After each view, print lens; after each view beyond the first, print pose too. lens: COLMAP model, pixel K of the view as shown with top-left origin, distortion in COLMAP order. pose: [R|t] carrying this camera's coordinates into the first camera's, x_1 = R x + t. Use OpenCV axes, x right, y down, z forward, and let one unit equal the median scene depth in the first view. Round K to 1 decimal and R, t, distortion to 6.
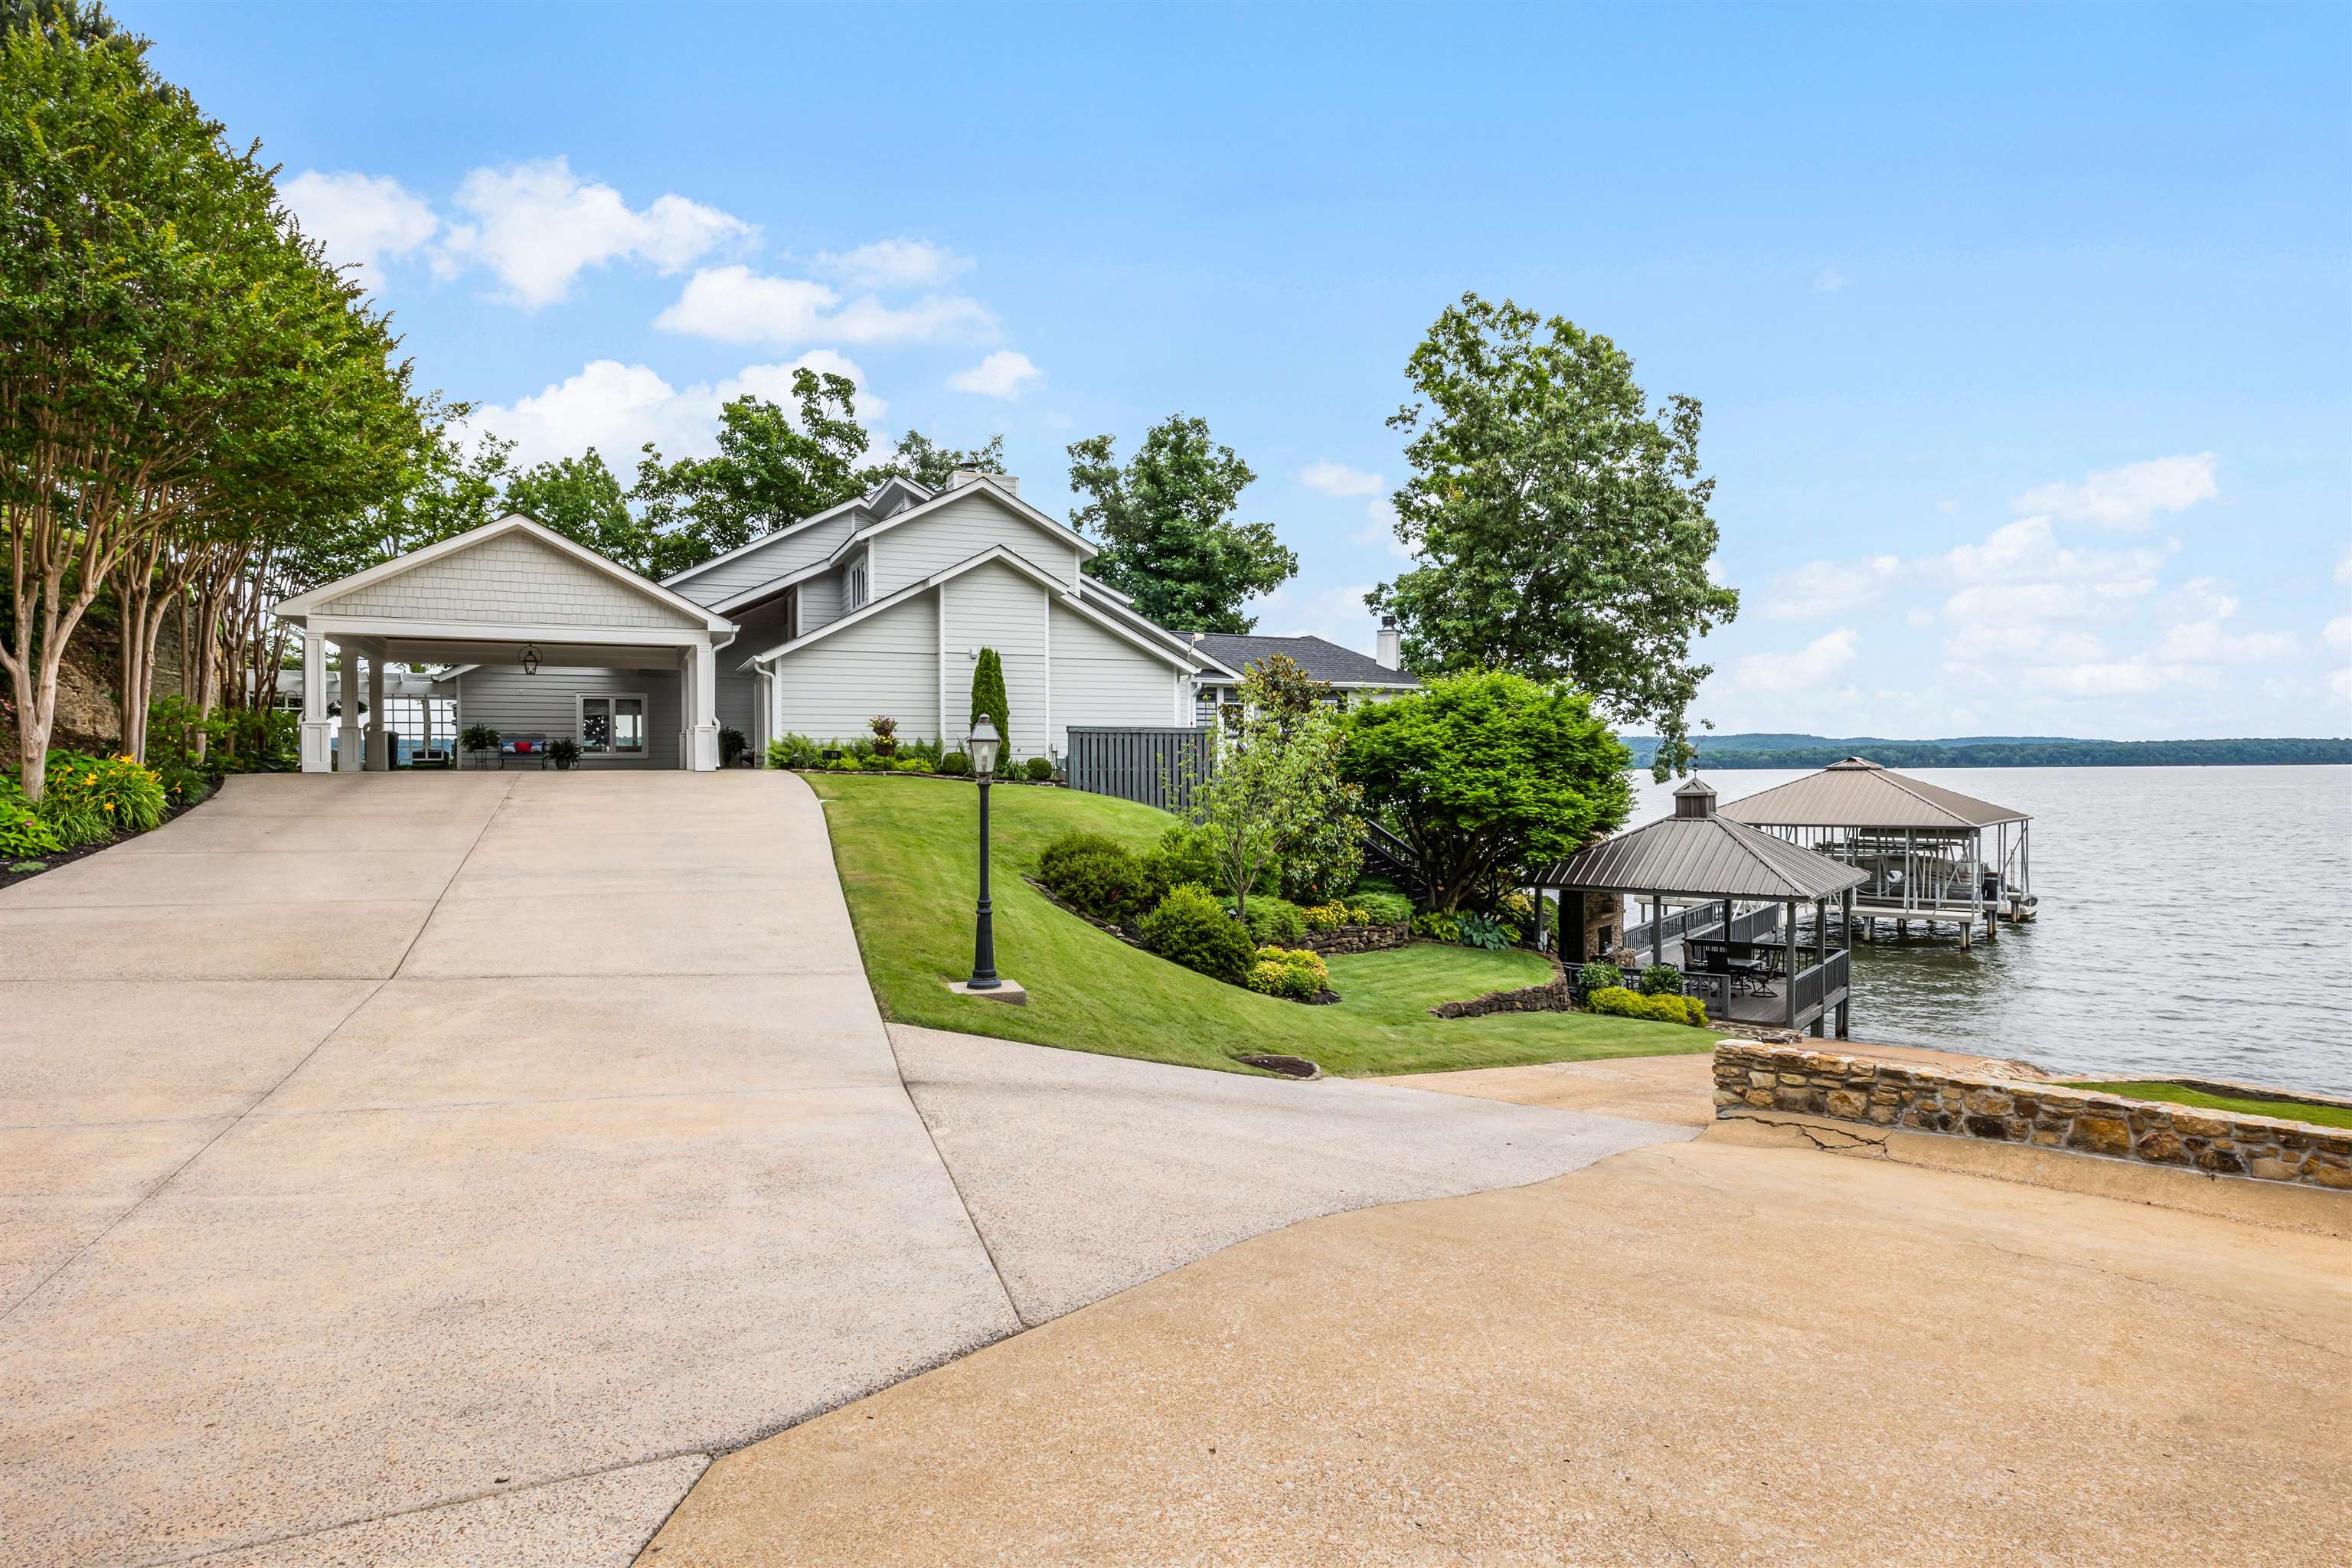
lens RADIAL K [[1300.9, 0, 1177.2], [0, 1300.9, 765.1], [0, 0, 1]] dist [0.001398, -0.000444]
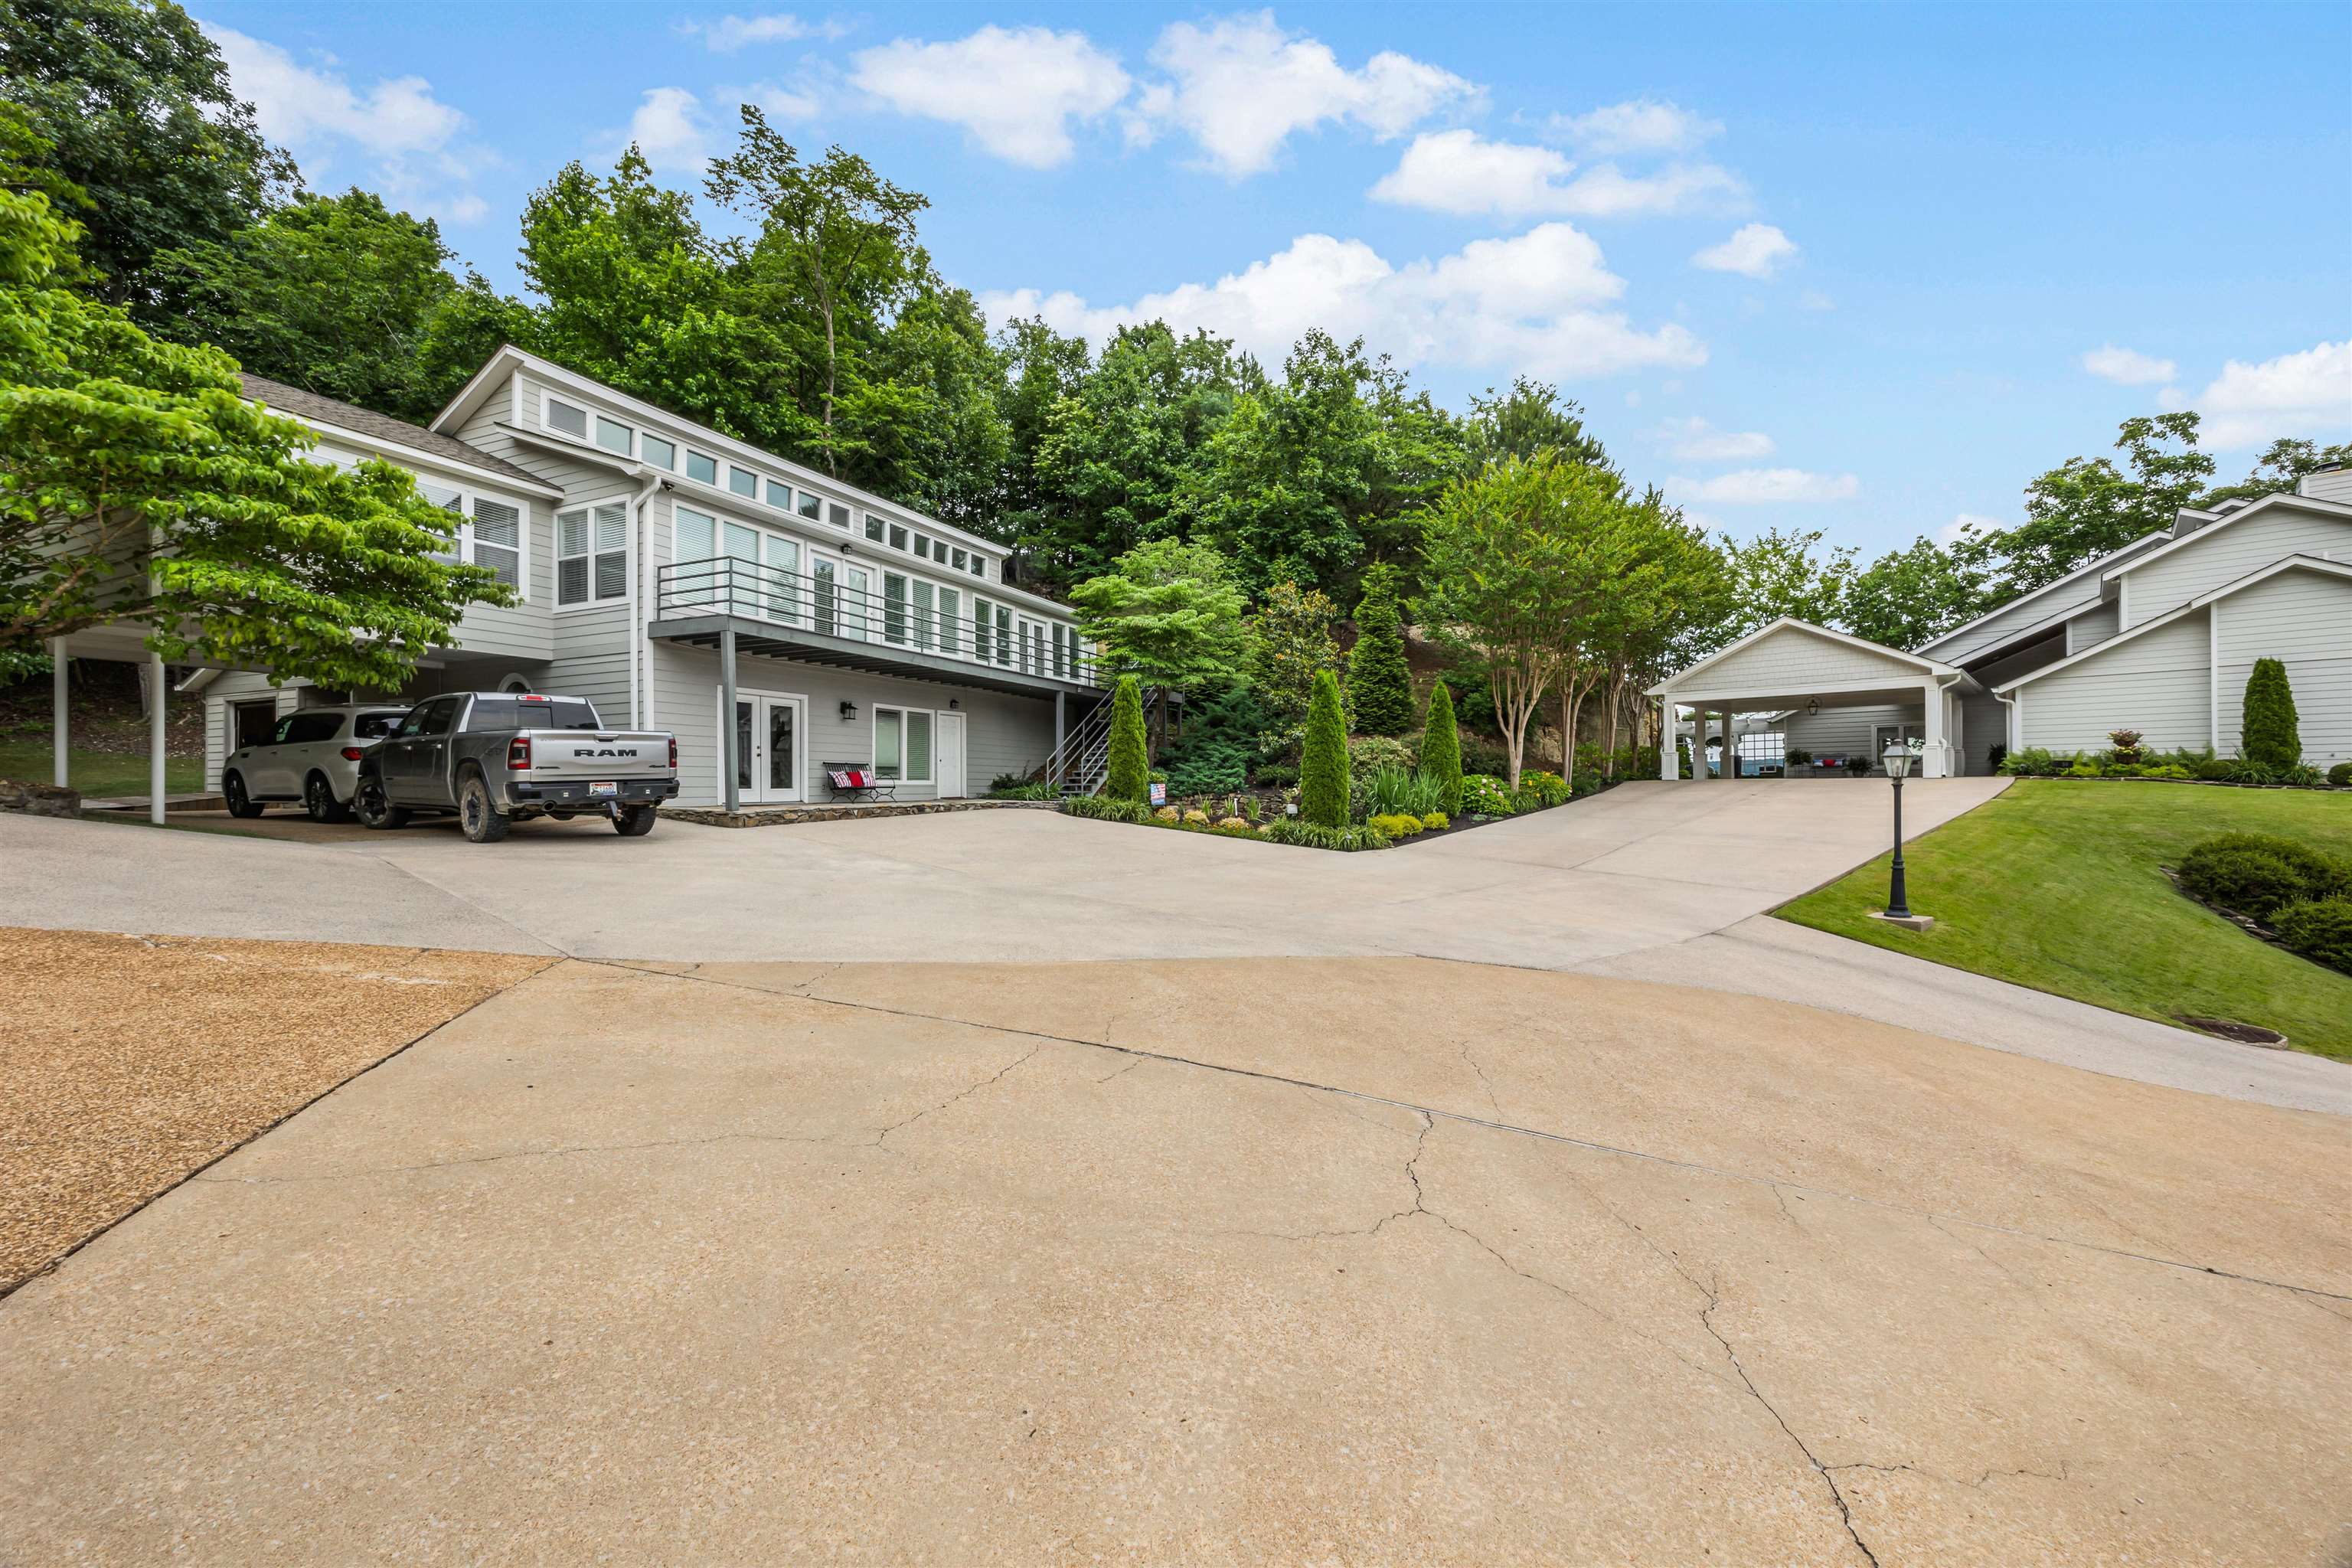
lens RADIAL K [[914.6, 0, 1174.6], [0, 914.6, 784.0], [0, 0, 1]] dist [0.000340, 0.000017]
pose [[0.347737, 0.001009, -0.937592, 0.236663], [0.007324, 0.999966, 0.003793, 0.001394], [0.937564, -0.008186, 0.347718, -0.073664]]
